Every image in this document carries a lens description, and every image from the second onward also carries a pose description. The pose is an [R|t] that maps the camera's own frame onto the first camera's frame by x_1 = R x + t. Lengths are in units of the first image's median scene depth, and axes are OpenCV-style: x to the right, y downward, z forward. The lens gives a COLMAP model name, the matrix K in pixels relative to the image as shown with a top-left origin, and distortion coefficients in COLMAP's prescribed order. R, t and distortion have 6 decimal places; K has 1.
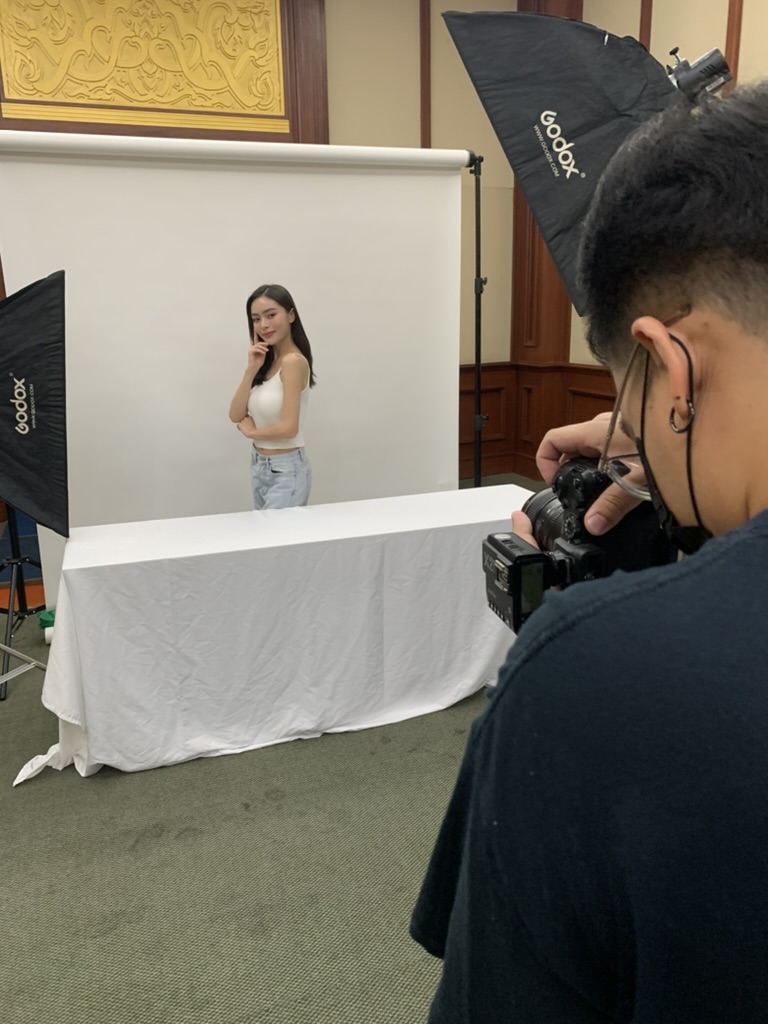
lens RADIAL K [[814.6, 0, 356.7], [0, 814.6, 511.4], [0, 0, 1]] dist [-0.007381, -0.014292]
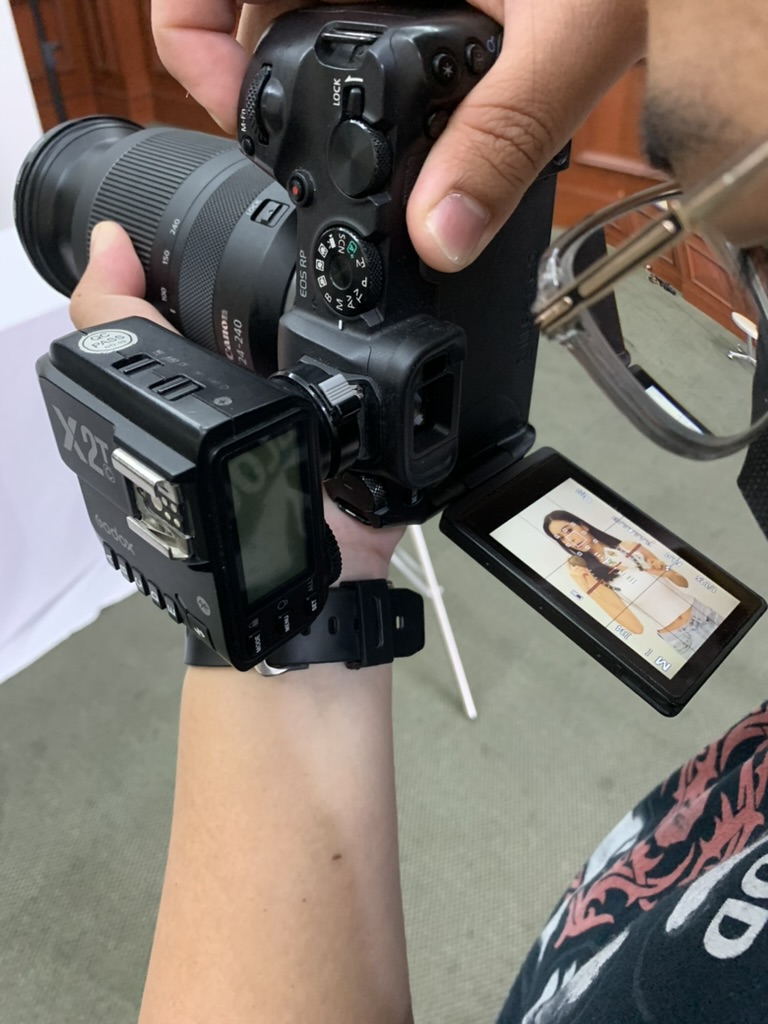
lens RADIAL K [[814.6, 0, 356.7], [0, 814.6, 511.4], [0, 0, 1]] dist [-0.007381, -0.014292]
pose [[0.849967, -0.291954, 0.438543, 0.117527], [0.121618, 0.918658, 0.375868, -0.010092], [-0.512607, -0.266141, 0.816335, 0.744525]]
